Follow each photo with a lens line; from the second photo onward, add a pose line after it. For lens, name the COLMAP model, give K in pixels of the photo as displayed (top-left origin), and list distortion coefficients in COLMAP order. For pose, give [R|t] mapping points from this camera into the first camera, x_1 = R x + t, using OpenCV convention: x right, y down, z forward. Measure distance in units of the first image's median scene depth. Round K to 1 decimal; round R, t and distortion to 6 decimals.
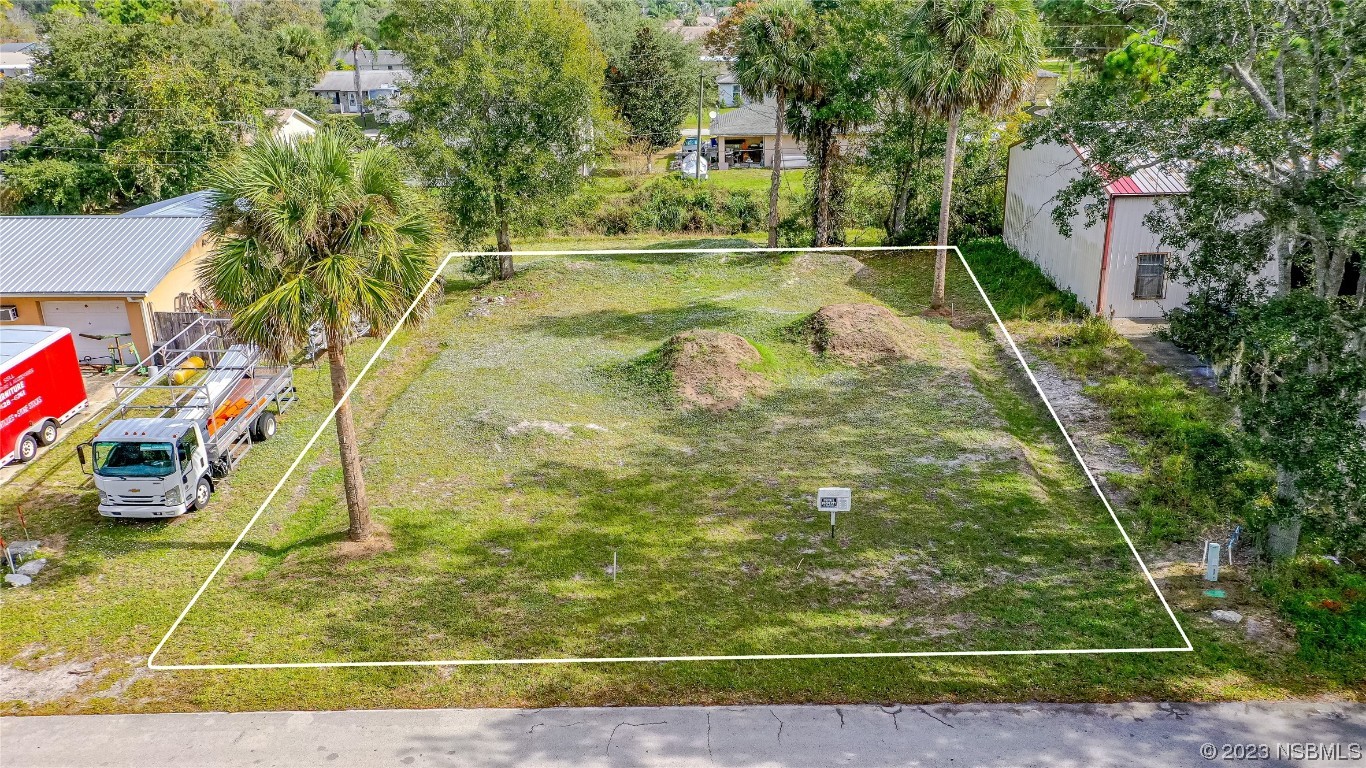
lens RADIAL K [[1118.8, 0, 683.0], [0, 1118.8, 384.0], [0, 0, 1]] dist [0.040686, 0.009893]
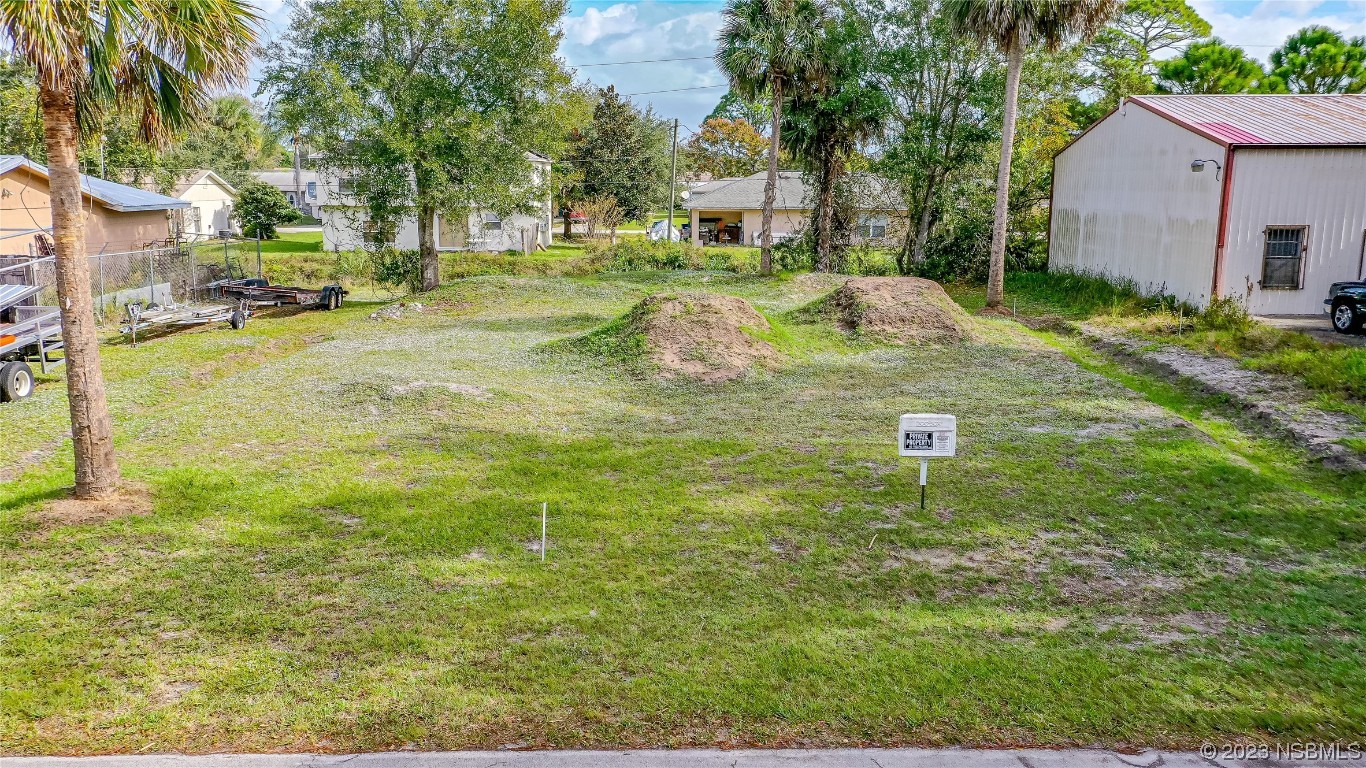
lens RADIAL K [[1118.8, 0, 683.0], [0, 1118.8, 384.0], [0, 0, 1]] dist [0.040686, 0.009893]
pose [[0.999114, 0.021749, 0.036023, -0.013166], [-0.015571, 0.986394, -0.163662, 0.169770], [-0.039093, 0.162956, 0.985859, 0.417282]]
